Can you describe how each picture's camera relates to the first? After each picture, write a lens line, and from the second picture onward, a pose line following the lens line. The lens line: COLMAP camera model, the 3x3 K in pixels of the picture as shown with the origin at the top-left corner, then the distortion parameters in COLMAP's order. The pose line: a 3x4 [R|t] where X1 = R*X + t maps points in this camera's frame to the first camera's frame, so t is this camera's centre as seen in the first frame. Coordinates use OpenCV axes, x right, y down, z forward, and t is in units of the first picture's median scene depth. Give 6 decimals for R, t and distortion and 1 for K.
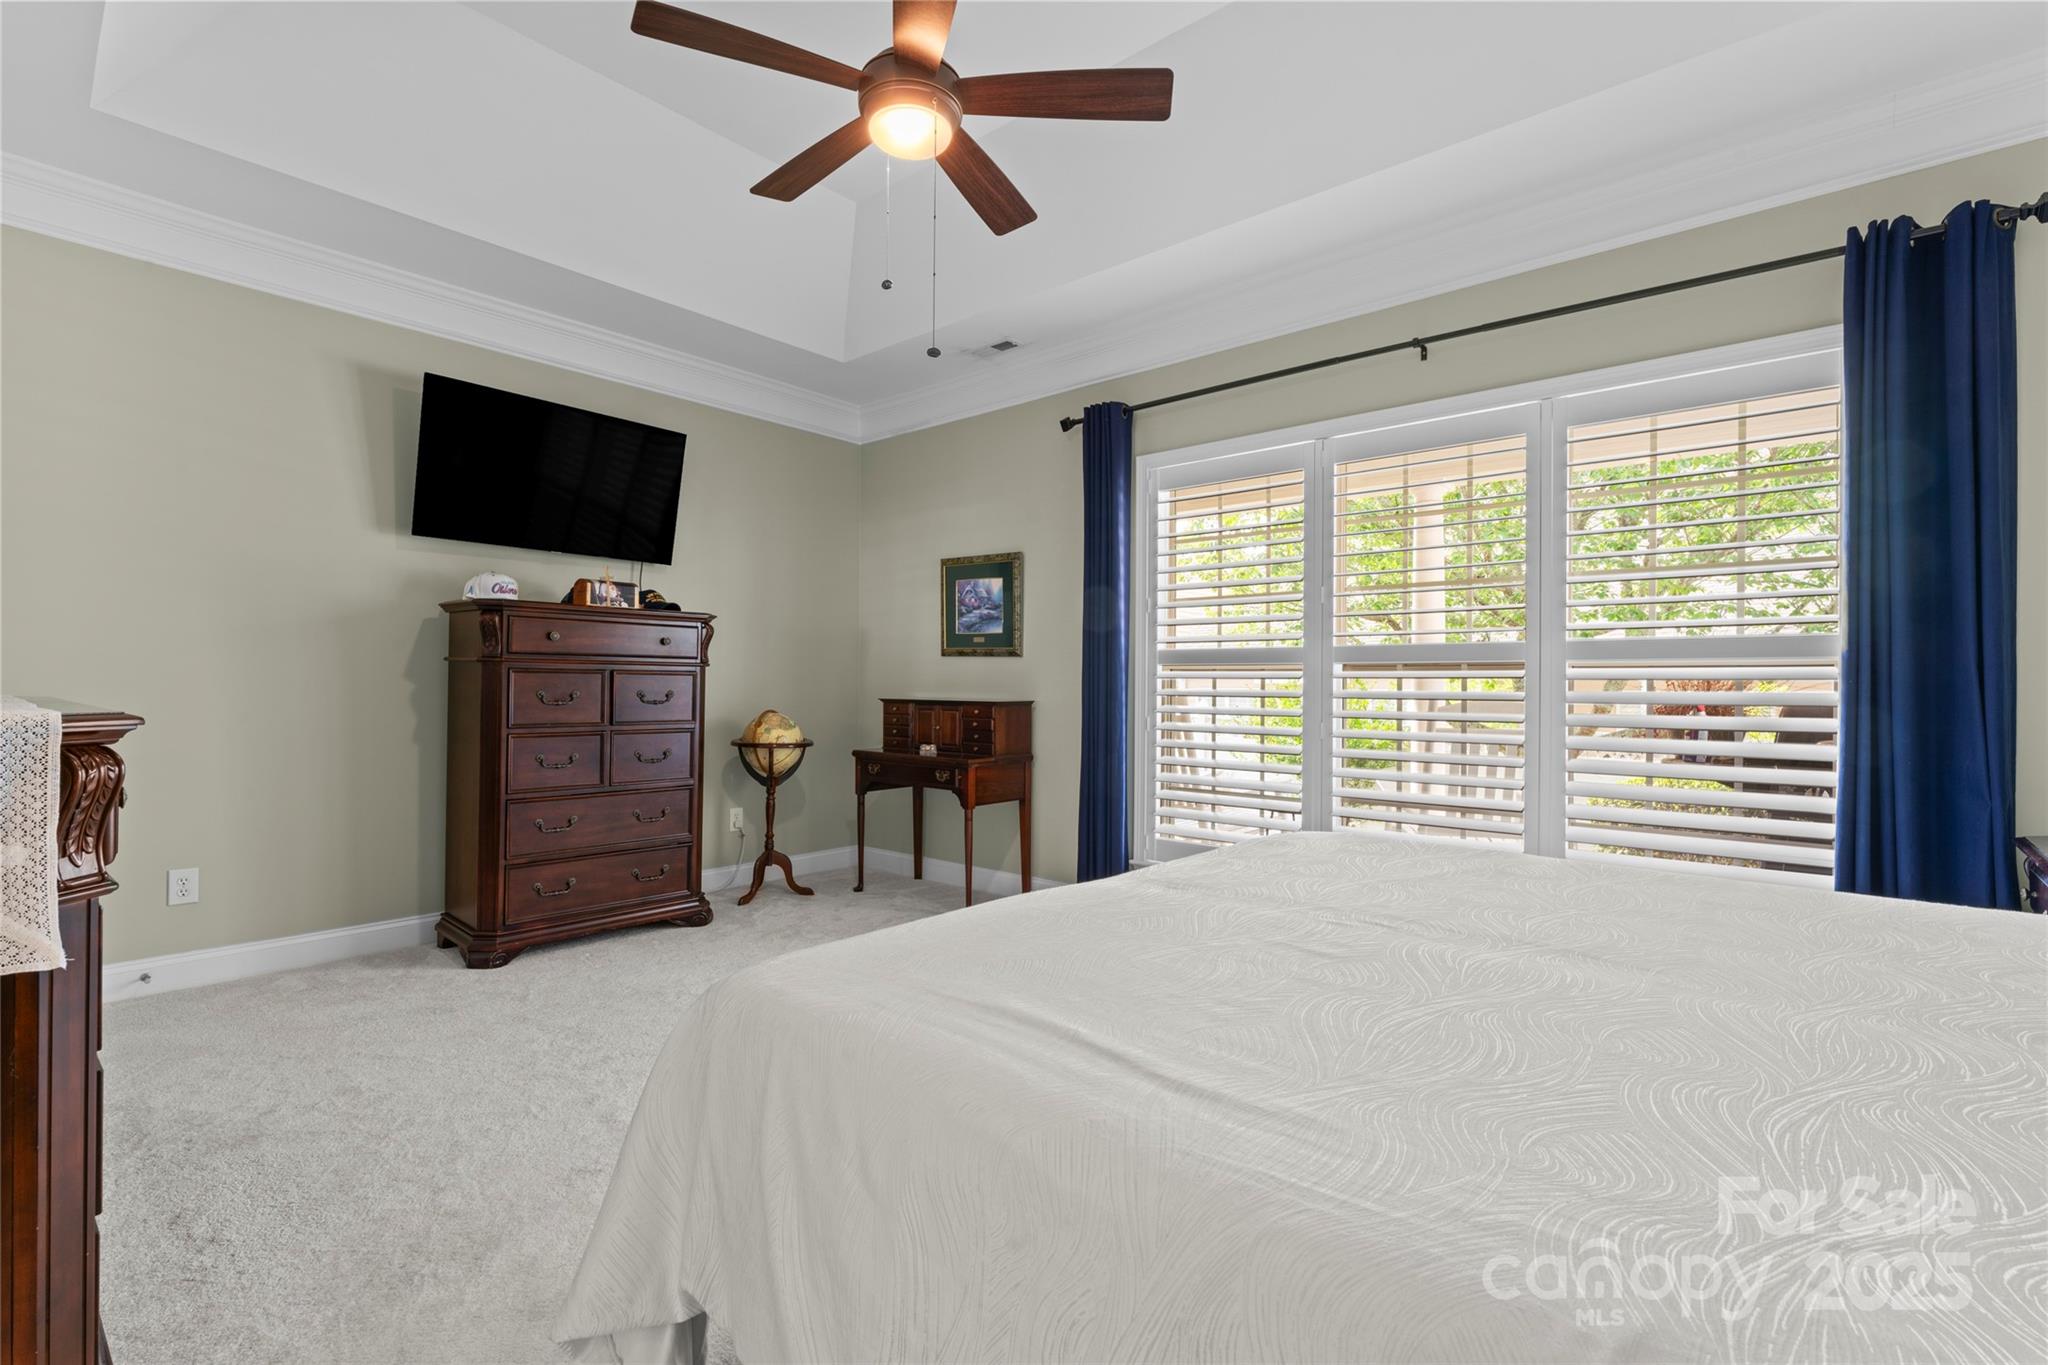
lens RADIAL K [[911.1, 0, 1012.2], [0, 911.1, 680.1], [0, 0, 1]] dist [-0.000733, 0.001007]
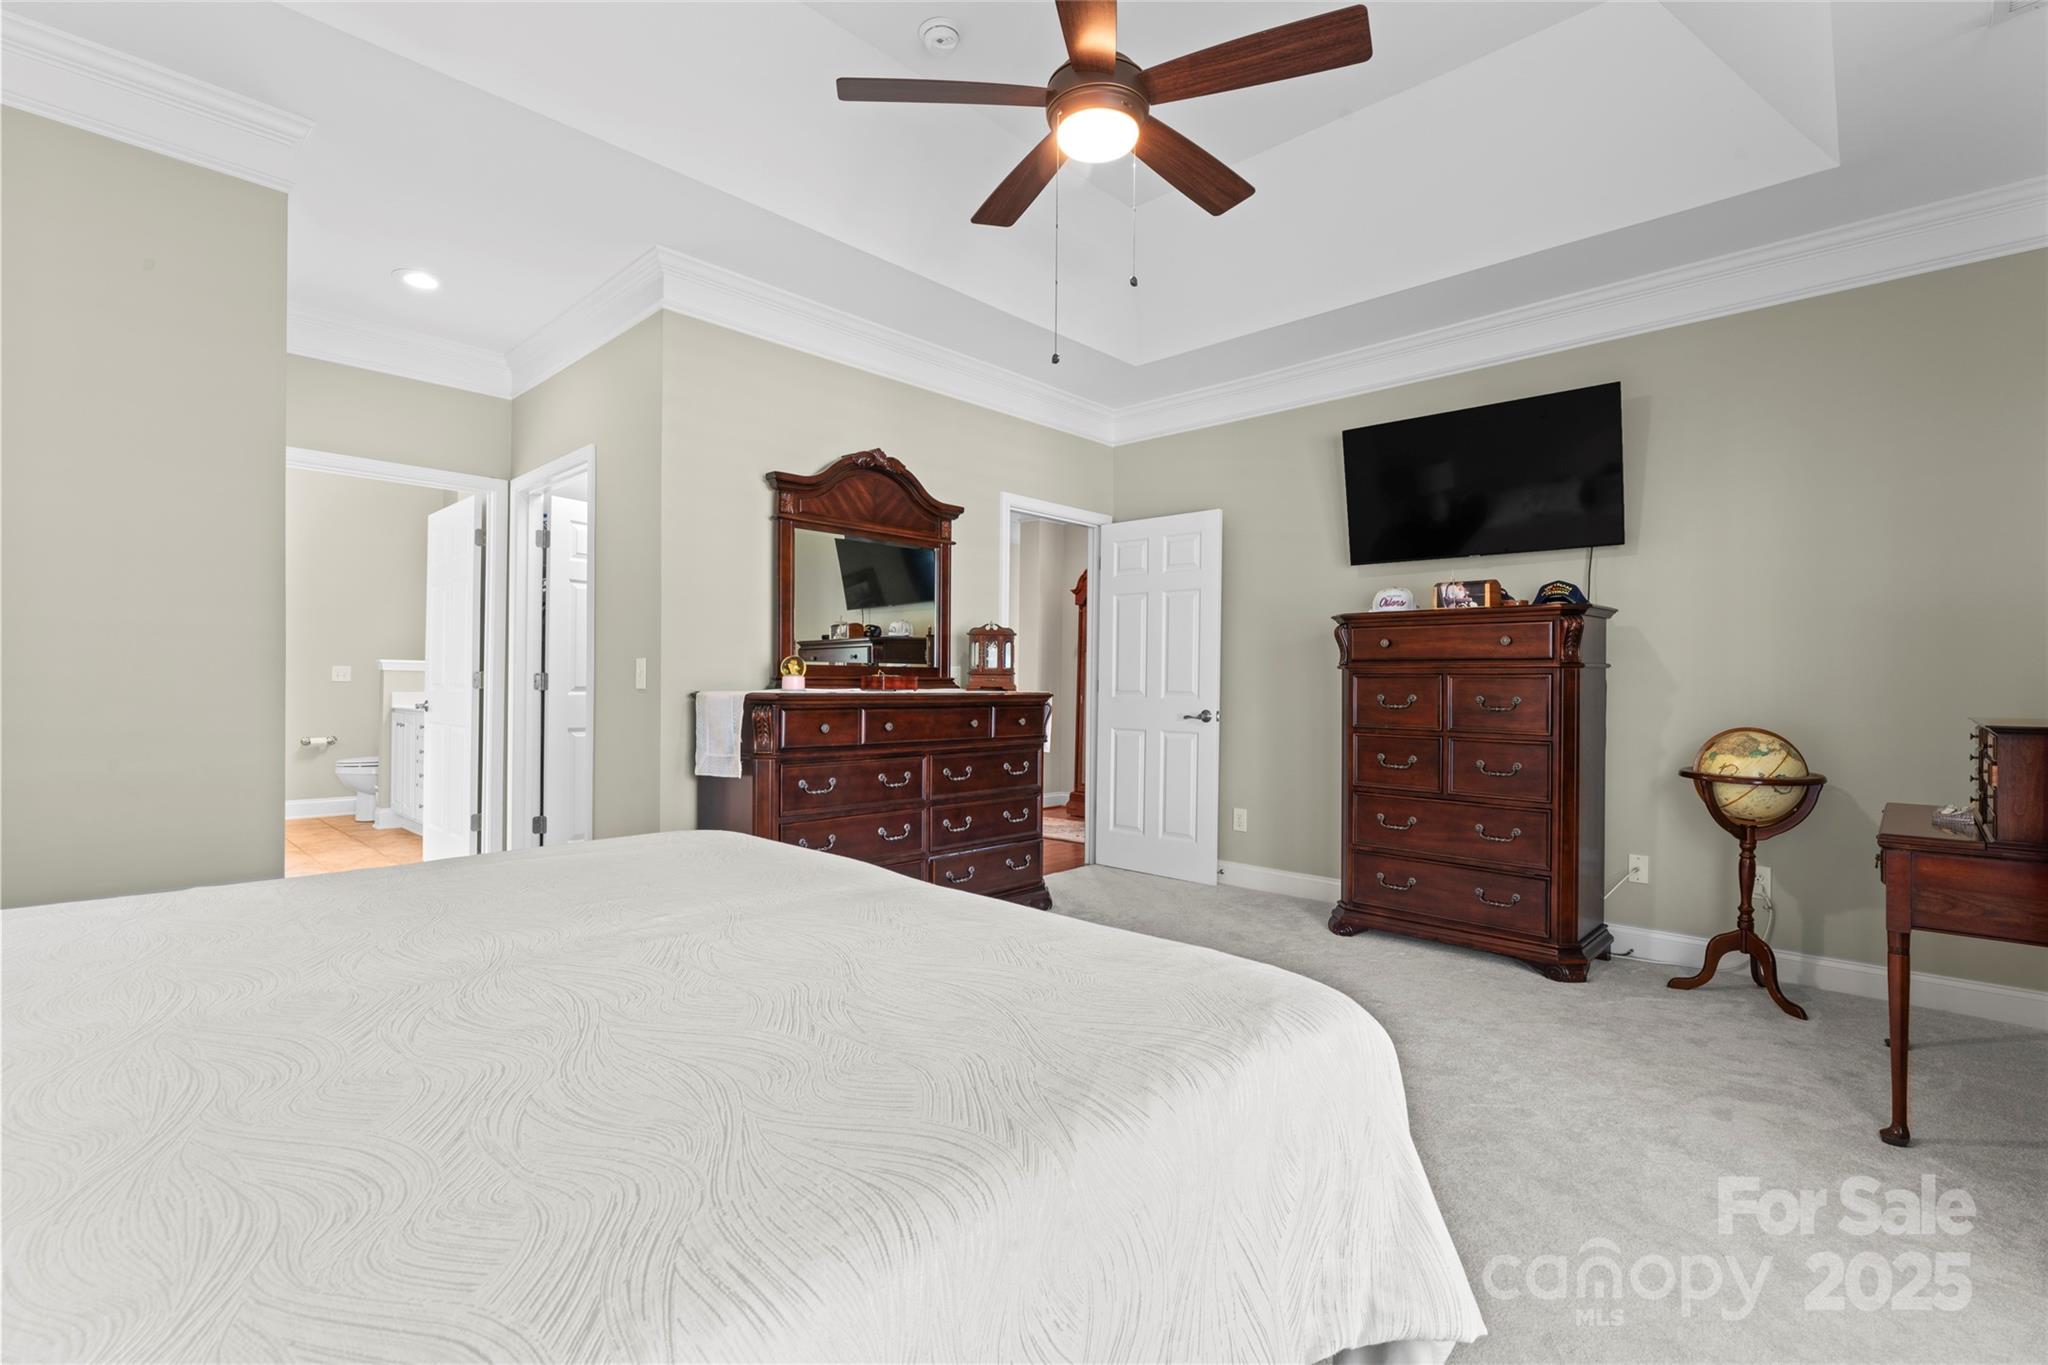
lens RADIAL K [[911.1, 0, 1013.0], [0, 911.1, 687.6], [0, 0, 1]] dist [-0.000733, 0.001007]
pose [[-0.038181, -0.004322, -0.999261, 0.510182], [-0.003056, 0.999986, -0.004208, 0.007952], [0.999266, 0.002893, -0.038194, 0.539375]]
